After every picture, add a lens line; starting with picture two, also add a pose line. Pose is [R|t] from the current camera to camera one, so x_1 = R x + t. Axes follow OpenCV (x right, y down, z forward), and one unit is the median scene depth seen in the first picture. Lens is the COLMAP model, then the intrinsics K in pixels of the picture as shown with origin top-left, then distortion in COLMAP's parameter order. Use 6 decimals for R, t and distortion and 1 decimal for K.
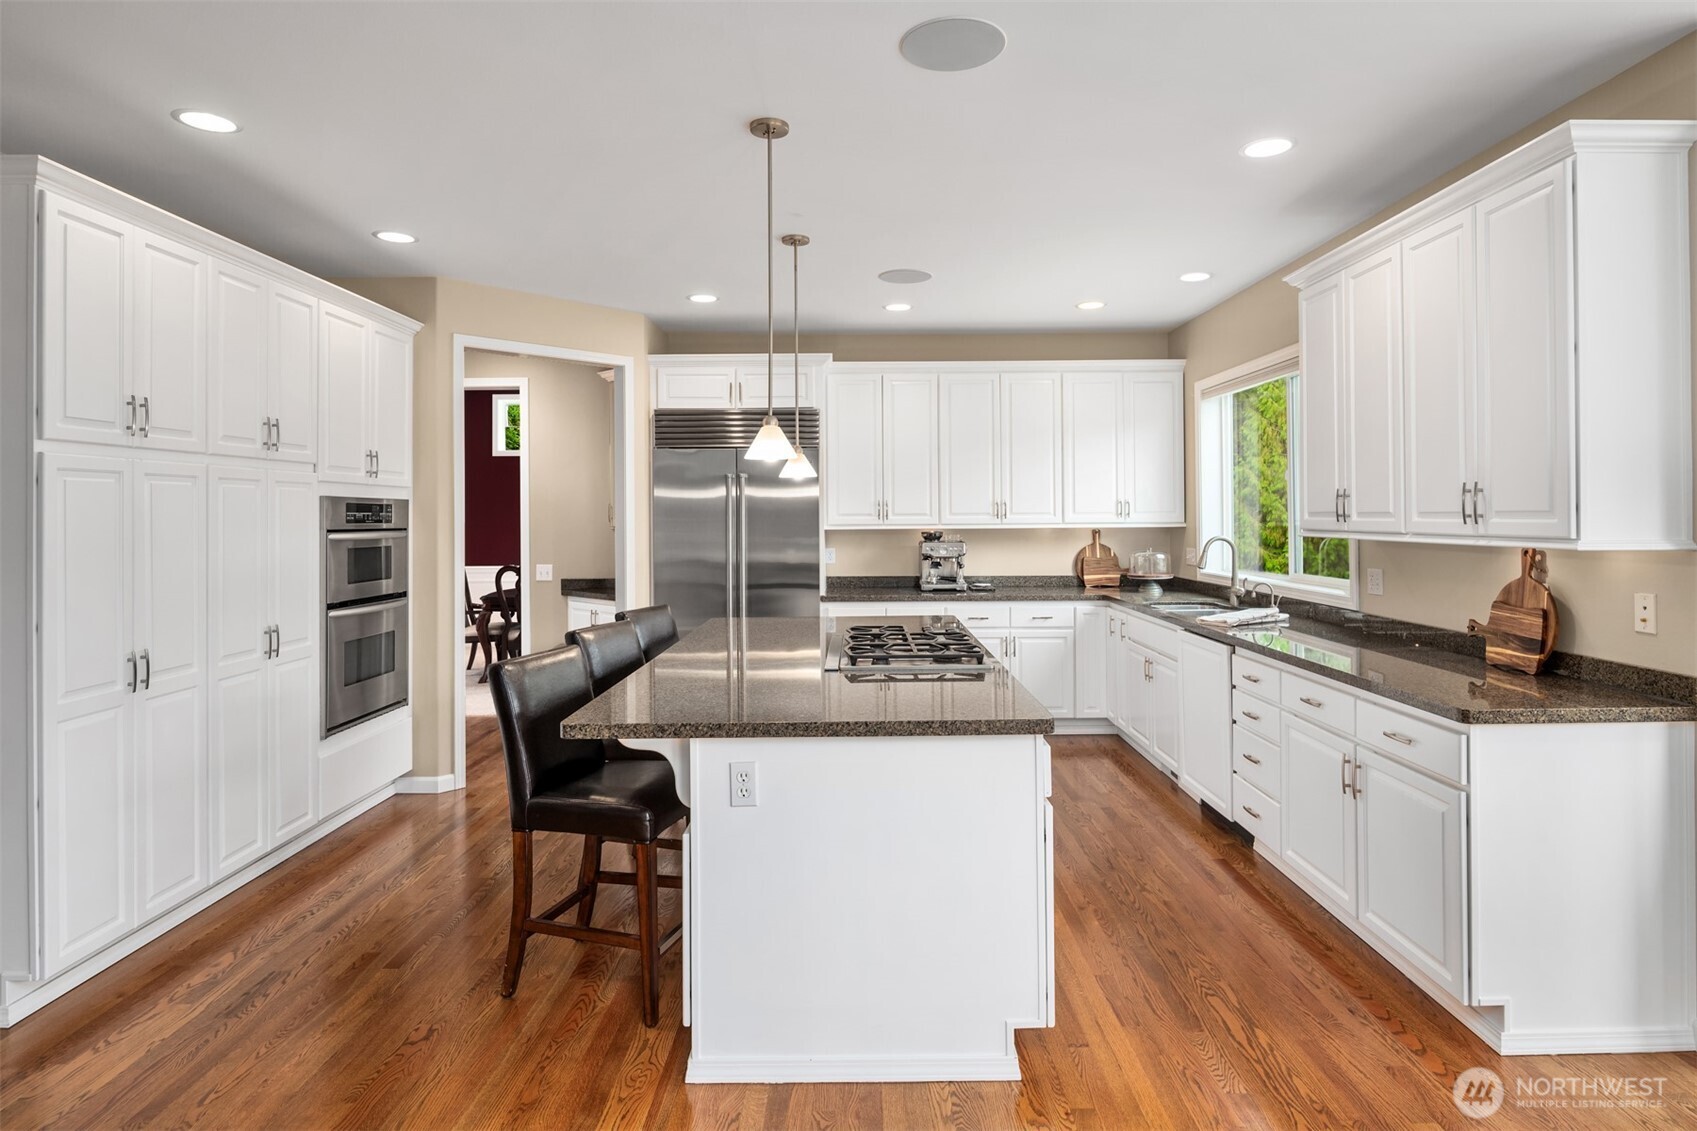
lens RADIAL K [[922.4, 0, 863.6], [0, 922.4, 510.8], [0, 0, 1]] dist [-0.007762, -0.002341]
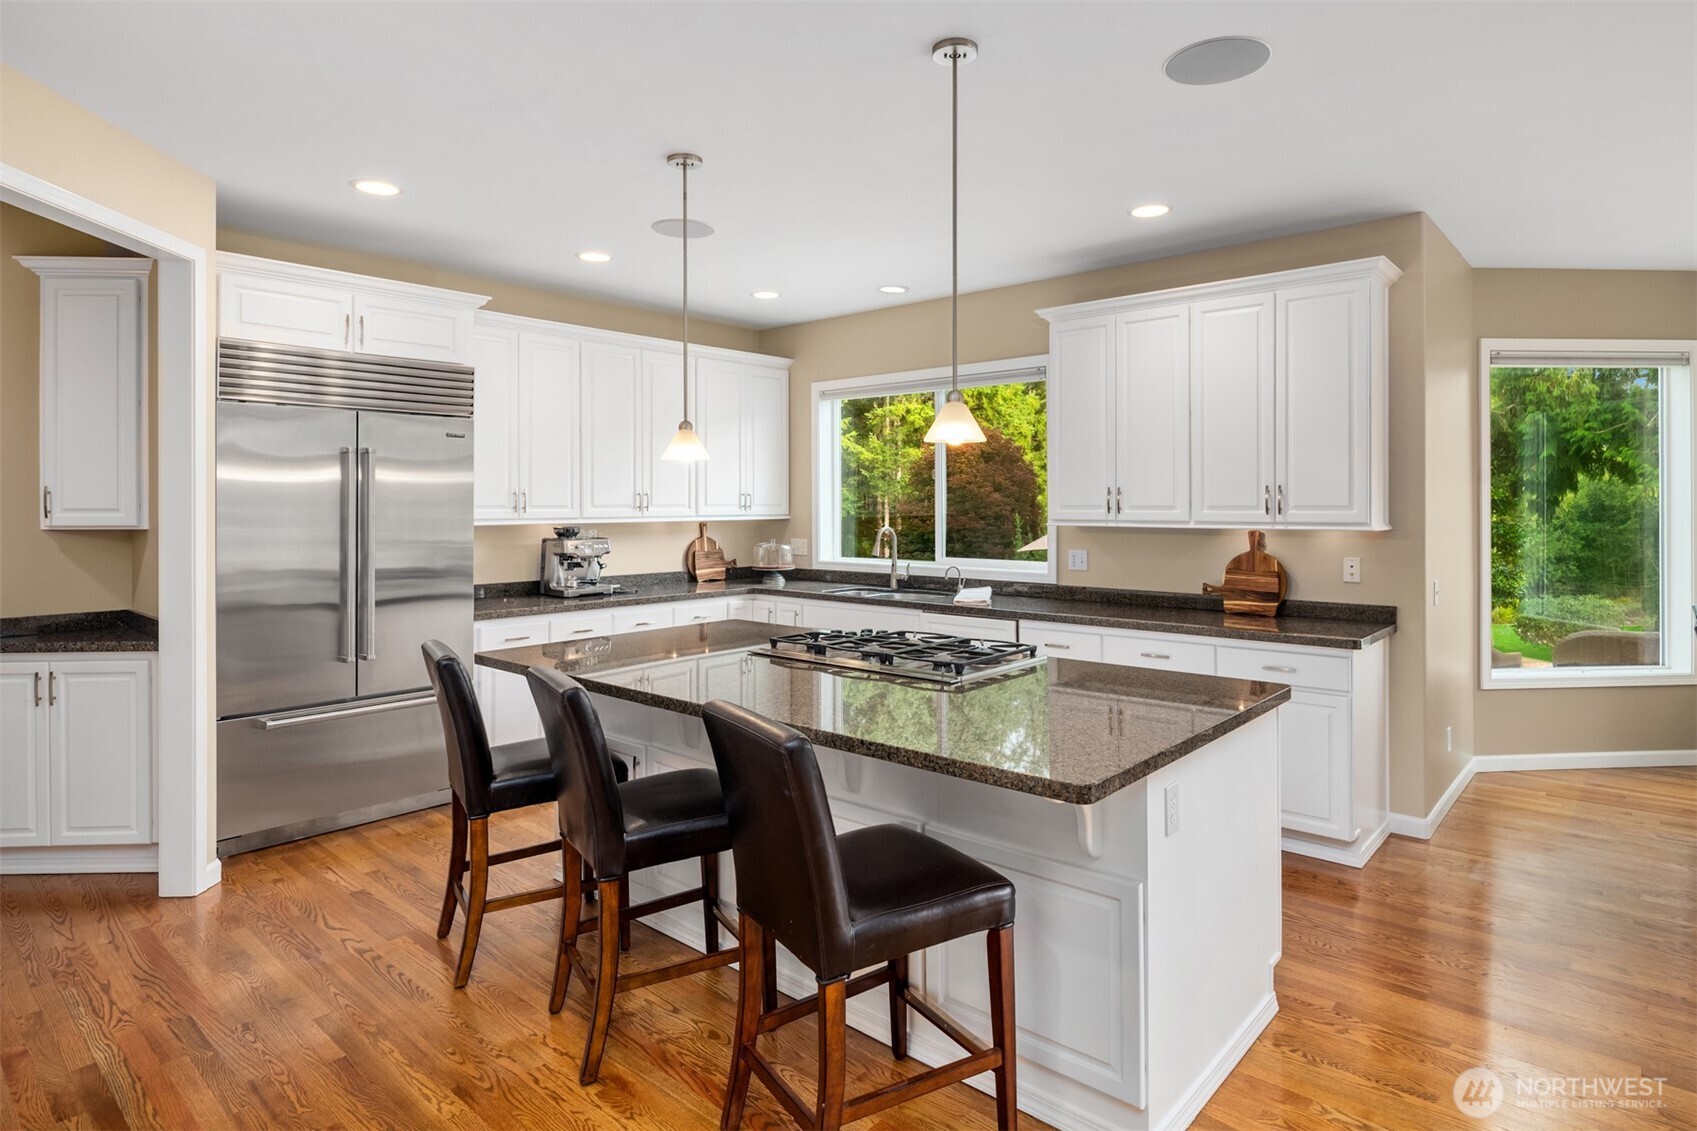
lens RADIAL K [[922.4, 0, 862.5], [0, 922.4, 506.7], [0, 0, 1]] dist [-0.007762, -0.002341]
pose [[0.660352, 0.000907, 0.750956, -0.389911], [-0.004536, 0.999986, 0.002781, 0.000488], [-0.750942, -0.005243, 0.660347, 0.248035]]
